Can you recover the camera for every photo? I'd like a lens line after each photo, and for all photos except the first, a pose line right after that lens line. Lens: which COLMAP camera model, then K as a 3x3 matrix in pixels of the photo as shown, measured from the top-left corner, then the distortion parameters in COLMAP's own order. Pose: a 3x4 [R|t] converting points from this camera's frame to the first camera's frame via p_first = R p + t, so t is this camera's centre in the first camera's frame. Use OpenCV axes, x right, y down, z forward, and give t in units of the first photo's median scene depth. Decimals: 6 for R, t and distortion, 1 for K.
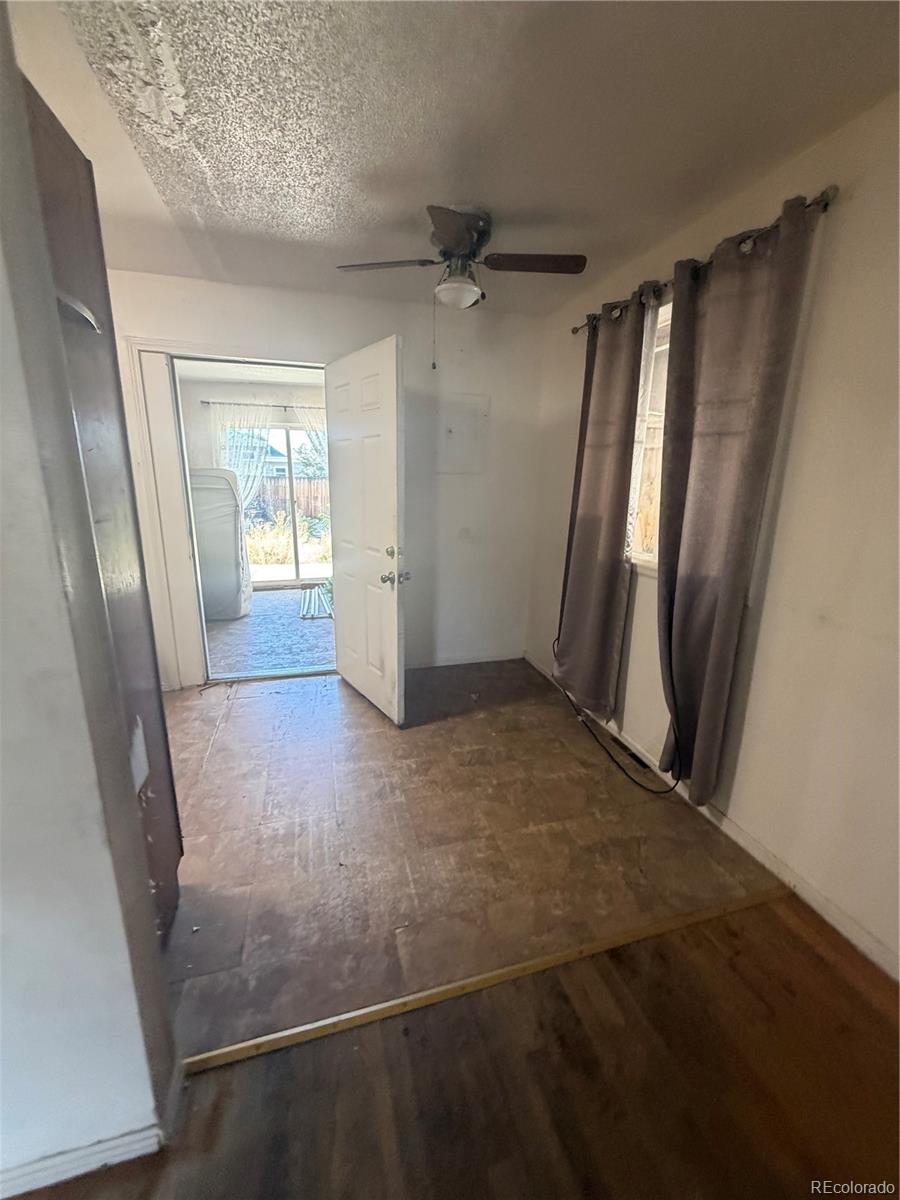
lens RADIAL K [[476.7, 0, 449.0], [0, 476.7, 596.5], [0, 0, 1]] dist [0.000527, -0.000289]
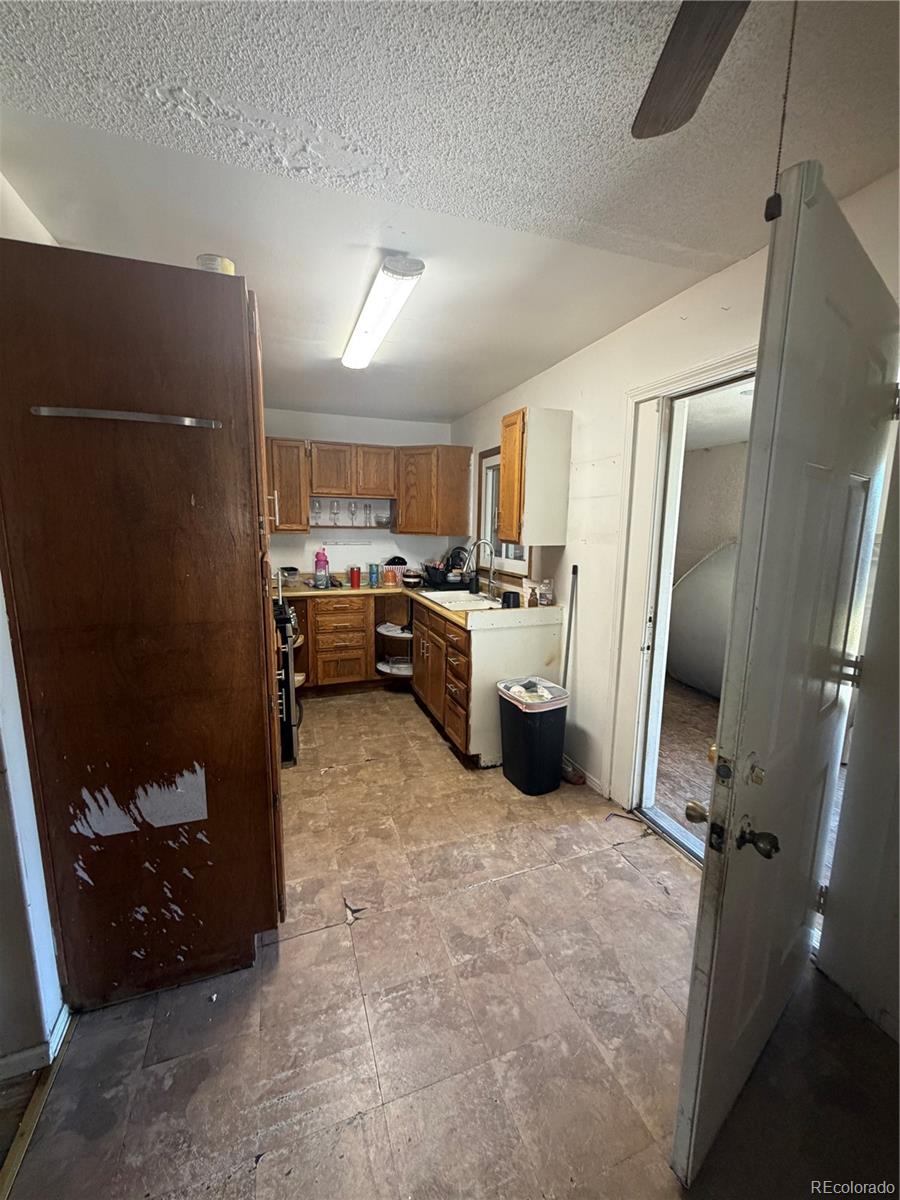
lens RADIAL K [[476.7, 0, 449.0], [0, 476.7, 596.5], [0, 0, 1]] dist [0.000527, -0.000289]
pose [[0.077337, 0.140295, -0.987085, 0.204104], [-0.254641, 0.959993, 0.116493, -0.190983], [0.963938, 0.242343, 0.109968, 0.640172]]
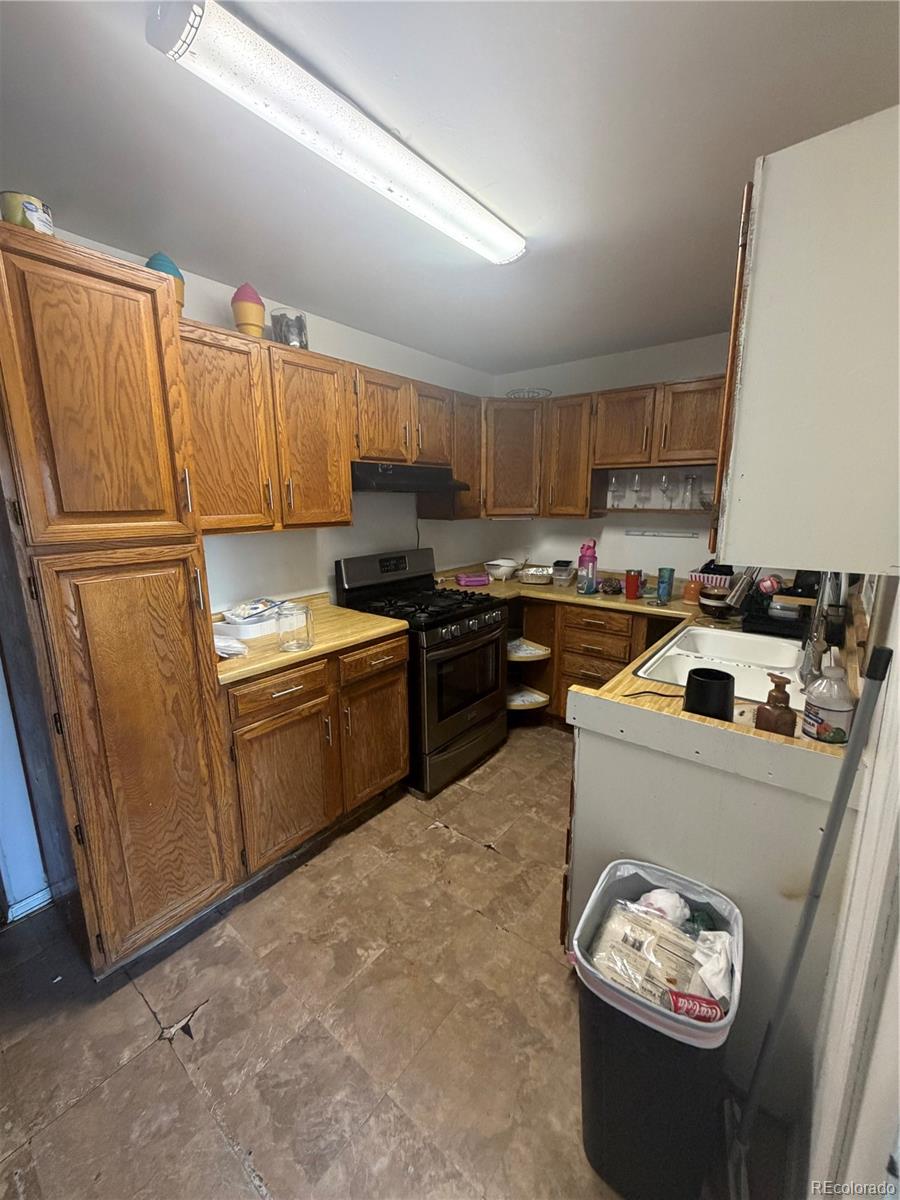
lens RADIAL K [[476.7, 0, 449.0], [0, 476.7, 596.5], [0, 0, 1]] dist [0.000527, -0.000289]
pose [[-0.812885, 0.103562, -0.573143, -0.375976], [-0.149746, 0.913820, 0.377504, -0.300433], [0.562845, 0.392693, -0.727322, 1.027795]]
